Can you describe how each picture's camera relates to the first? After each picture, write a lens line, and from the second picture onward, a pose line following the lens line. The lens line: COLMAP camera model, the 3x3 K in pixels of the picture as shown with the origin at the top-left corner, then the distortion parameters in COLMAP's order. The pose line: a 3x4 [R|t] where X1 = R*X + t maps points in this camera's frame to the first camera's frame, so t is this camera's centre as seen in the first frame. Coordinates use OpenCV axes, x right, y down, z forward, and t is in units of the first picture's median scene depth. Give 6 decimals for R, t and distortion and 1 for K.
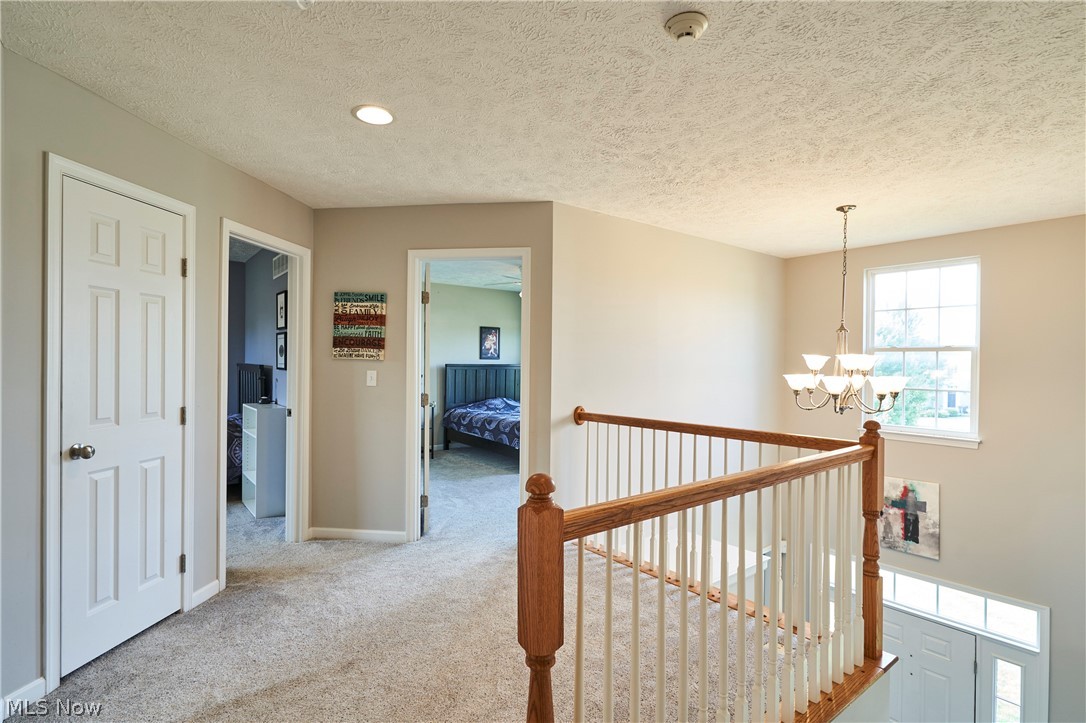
lens RADIAL K [[528.8, 0, 544.3], [0, 528.8, 362.4], [0, 0, 1]] dist [-0.001026, -0.000091]
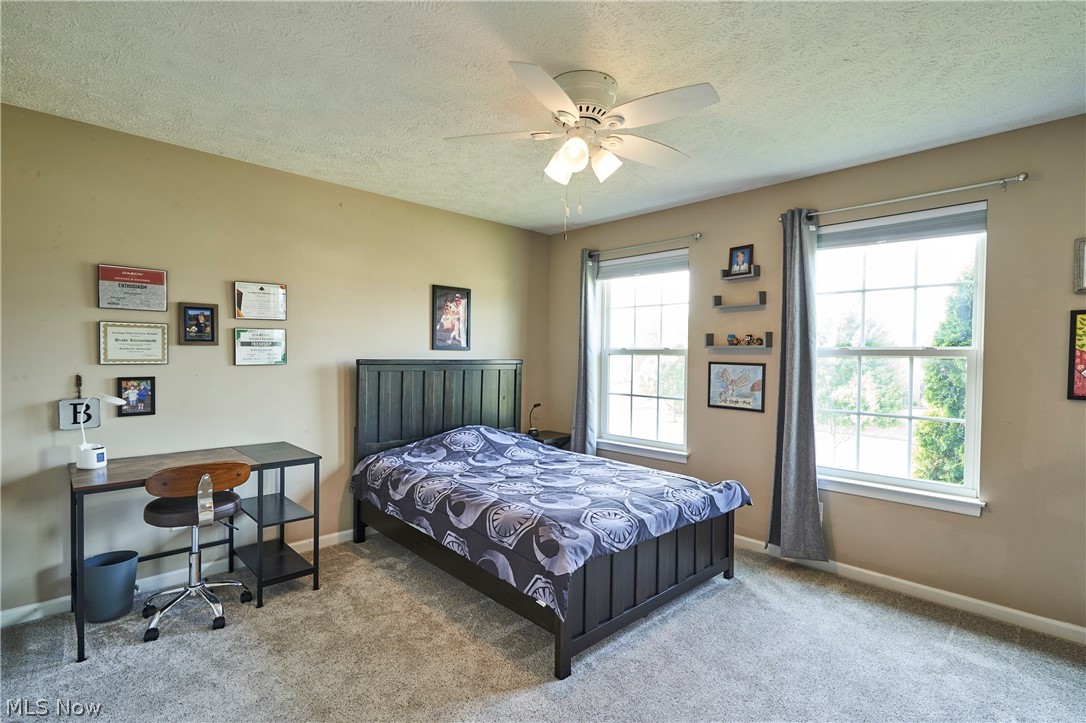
lens RADIAL K [[510.3, 0, 544.3], [0, 510.3, 362.0], [0, 0, 1]] dist [0.001792, -0.000037]
pose [[0.994845, 0.000330, 0.101405, -0.074192], [-0.001767, 0.999899, 0.014087, -0.001640], [-0.101390, -0.014194, 0.994746, 0.585341]]
